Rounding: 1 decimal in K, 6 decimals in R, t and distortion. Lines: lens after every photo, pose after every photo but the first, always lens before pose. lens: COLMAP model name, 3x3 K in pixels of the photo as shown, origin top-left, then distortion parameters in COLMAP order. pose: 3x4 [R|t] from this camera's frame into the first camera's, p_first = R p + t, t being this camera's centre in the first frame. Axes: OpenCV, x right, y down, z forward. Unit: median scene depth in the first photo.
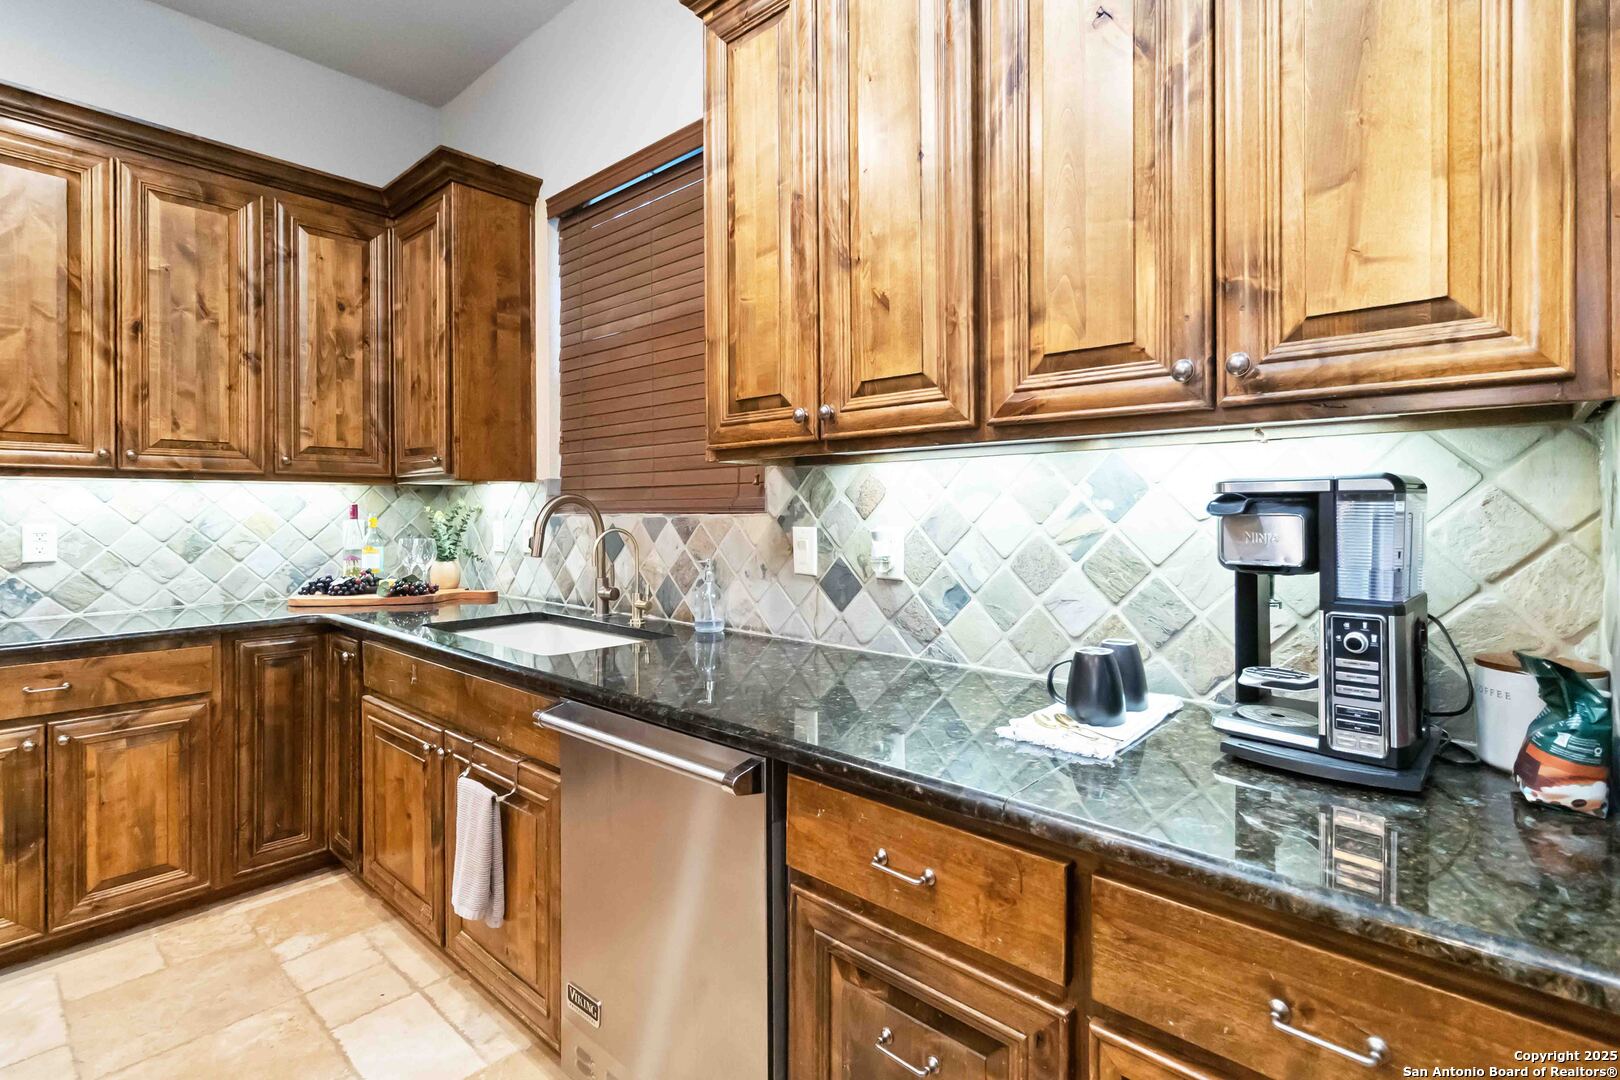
lens RADIAL K [[766.9, 0, 823.0], [0, 766.9, 508.4], [0, 0, 1]] dist [0.006845, -0.001612]
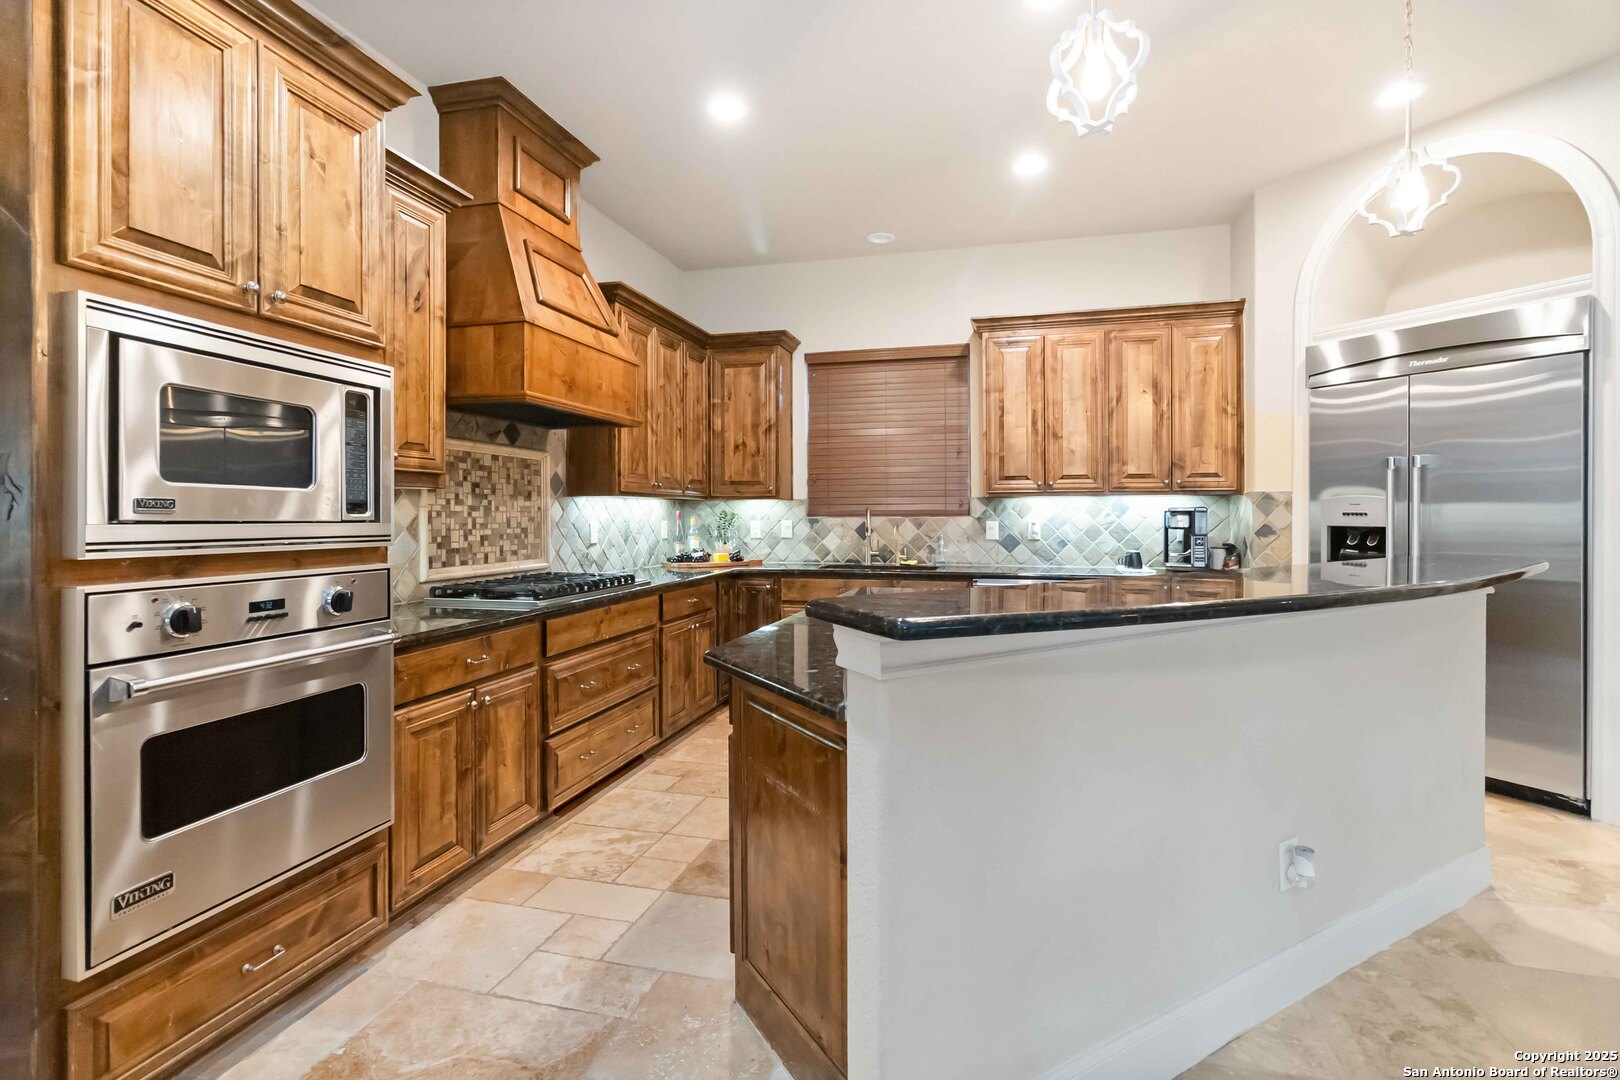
lens RADIAL K [[766.9, 0, 831.7], [0, 766.9, 518.3], [0, 0, 1]] dist [0.006845, -0.001612]
pose [[0.884274, -0.000936, 0.466968, -1.762671], [-0.000810, 0.999993, 0.003539, 0.005398], [-0.466968, -0.003508, 0.884267, -1.067287]]
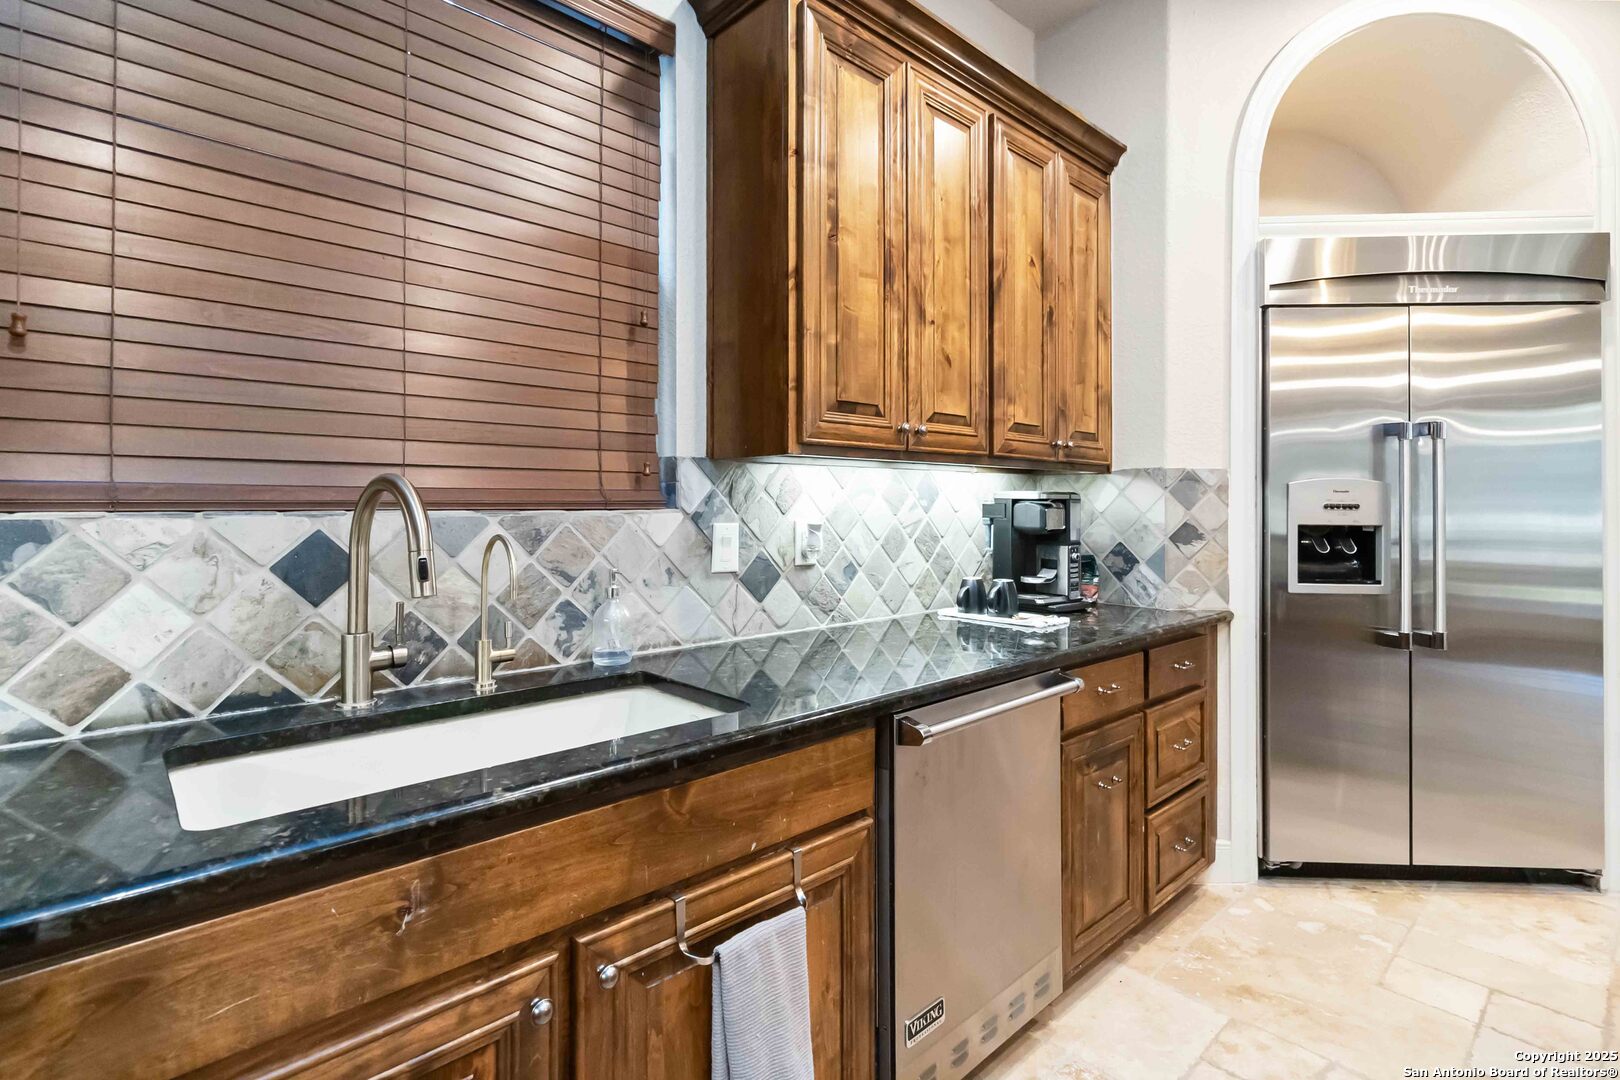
lens RADIAL K [[766.9, 0, 816.3], [0, 766.9, 497.9], [0, 0, 1]] dist [0.006845, -0.001612]
pose [[0.096061, 0.013468, 0.995284, -1.009882], [-0.001987, 0.999909, -0.013339, 0.005219], [-0.995373, -0.000697, 0.096079, 0.817403]]
